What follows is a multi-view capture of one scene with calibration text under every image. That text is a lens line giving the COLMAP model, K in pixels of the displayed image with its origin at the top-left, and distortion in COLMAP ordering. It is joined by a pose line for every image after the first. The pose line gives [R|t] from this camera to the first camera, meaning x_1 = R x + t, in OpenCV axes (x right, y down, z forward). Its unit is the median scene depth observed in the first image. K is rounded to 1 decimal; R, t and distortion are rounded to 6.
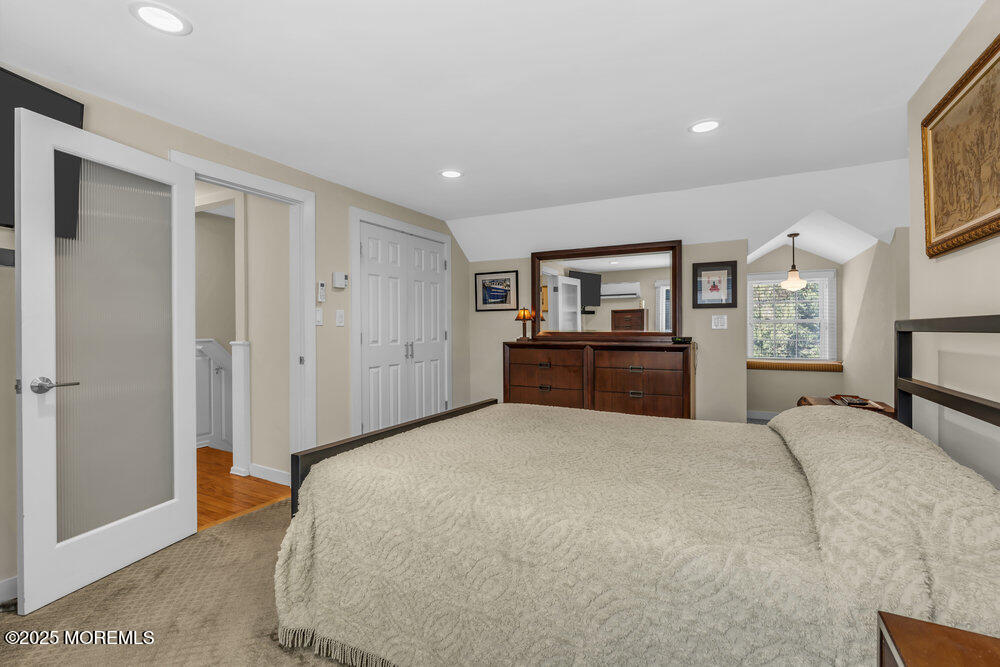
lens RADIAL K [[450.3, 0, 501.4], [0, 450.3, 327.9], [0, 0, 1]] dist [-0.003517, -0.000252]
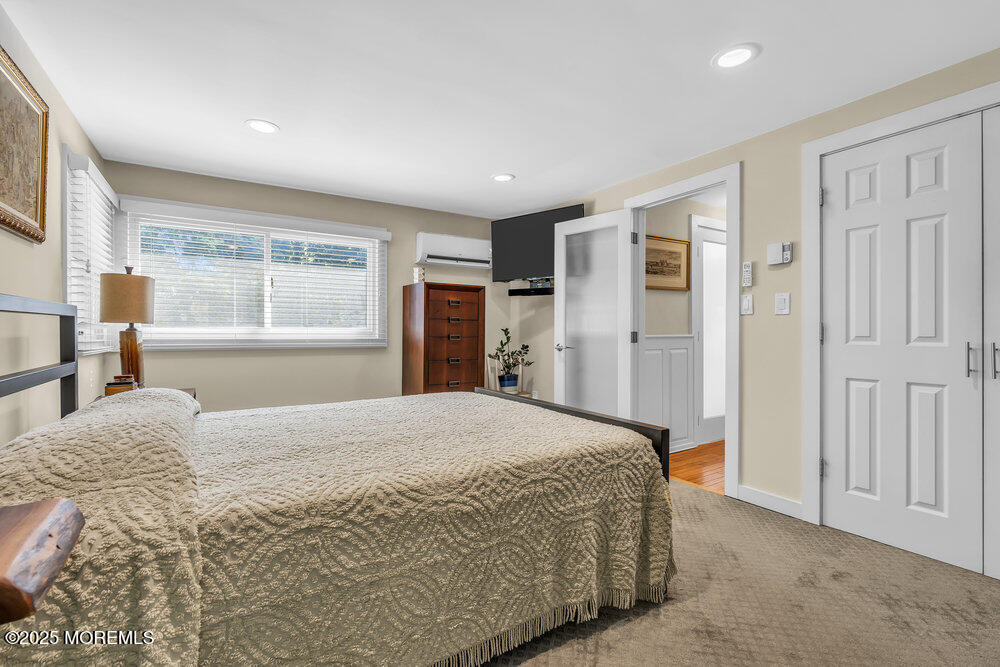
lens RADIAL K [[450.3, 0, 501.4], [0, 450.3, 327.9], [0, 0, 1]] dist [-0.003517, -0.000252]
pose [[-0.497017, -0.003686, -0.867733, 0.932464], [-0.001042, 0.999993, -0.003651, 0.040756], [0.867740, -0.000910, -0.497017, 1.711057]]
